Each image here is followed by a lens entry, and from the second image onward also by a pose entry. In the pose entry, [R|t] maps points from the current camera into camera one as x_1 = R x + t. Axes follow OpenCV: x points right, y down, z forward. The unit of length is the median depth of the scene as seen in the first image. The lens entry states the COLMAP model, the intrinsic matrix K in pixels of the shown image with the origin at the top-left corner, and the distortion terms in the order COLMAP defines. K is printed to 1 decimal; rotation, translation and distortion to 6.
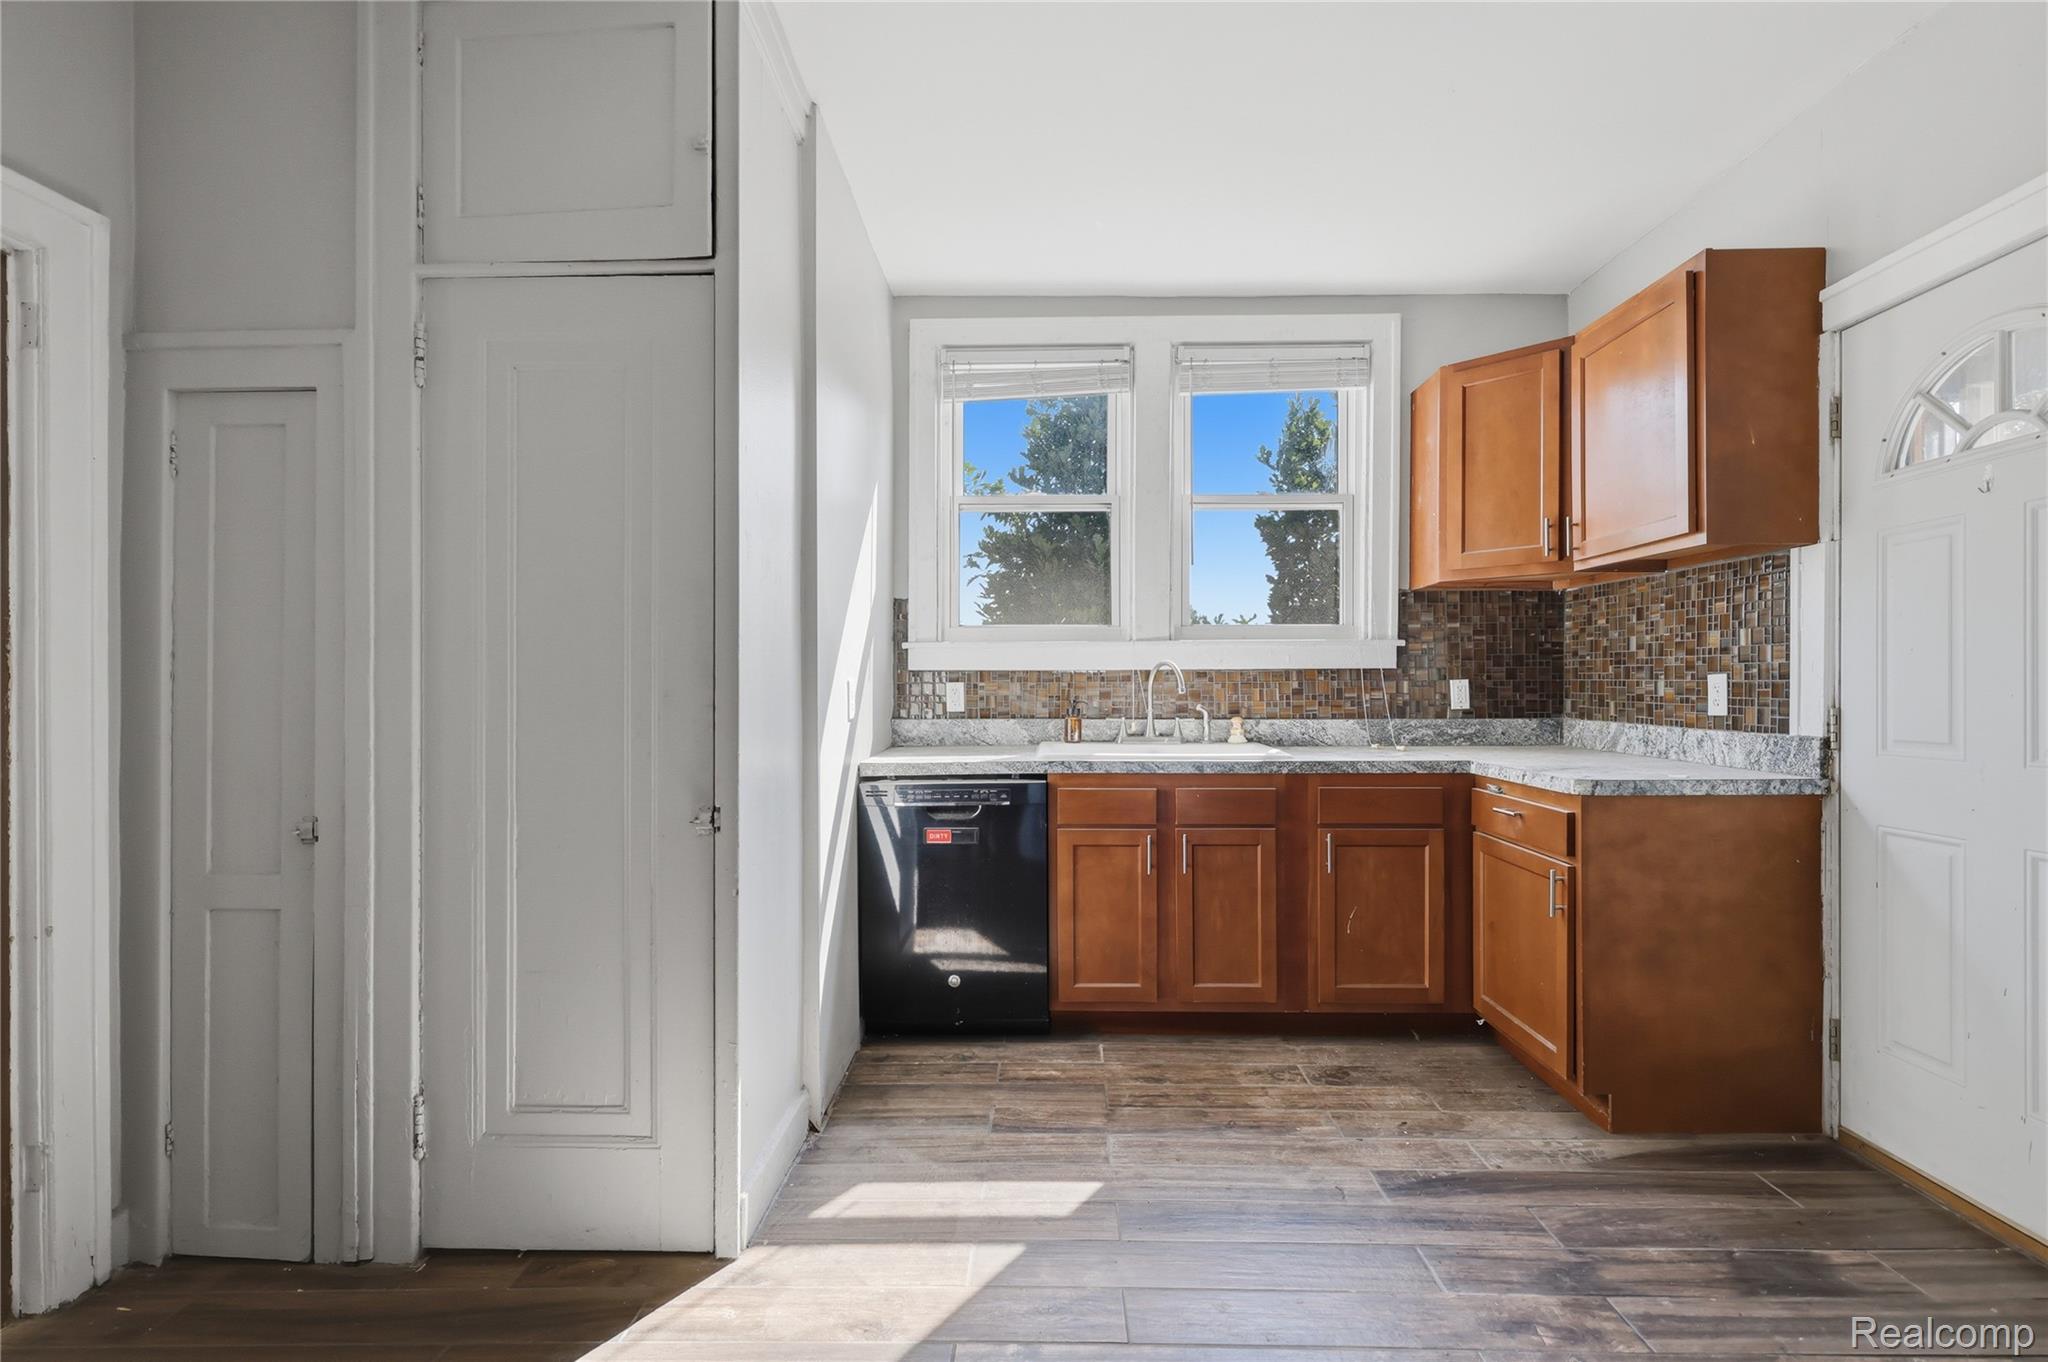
lens RADIAL K [[819.8, 0, 1024.0], [0, 819.8, 681.0], [0, 0, 1]] dist [0.008649, -0.000035]
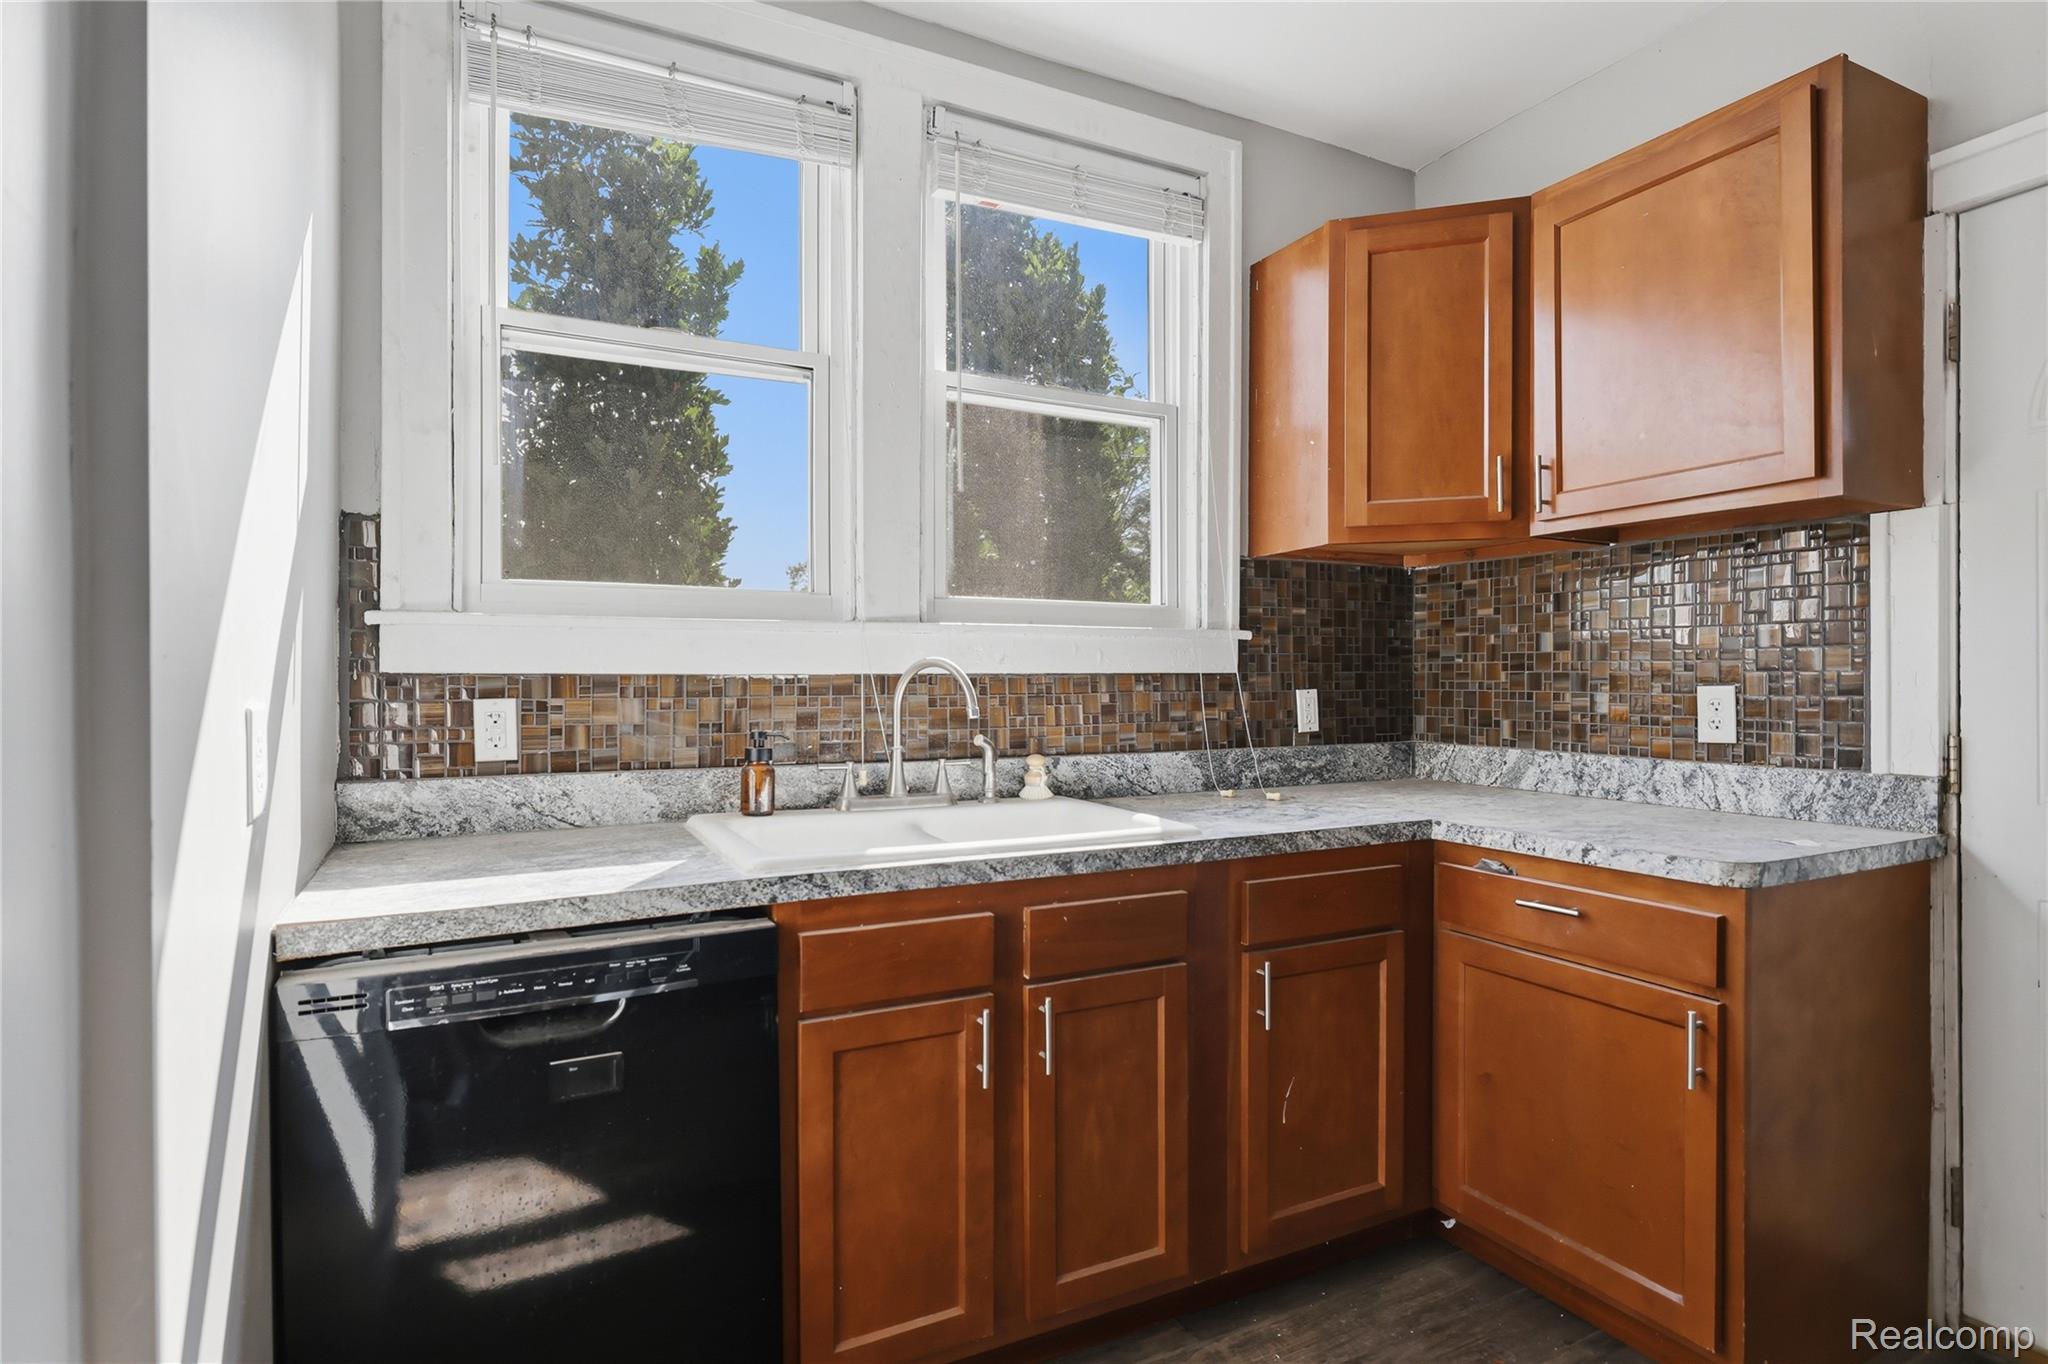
lens RADIAL K [[1035.4, 0, 1020.1], [0, 1035.4, 687.3], [0, 0, 1]] dist [0.000098, 0.000002]
pose [[0.888334, -0.002392, 0.459192, -0.102681], [-0.000346, 0.999983, 0.005878, -0.009971], [-0.459198, -0.005380, 0.888317, 0.379646]]
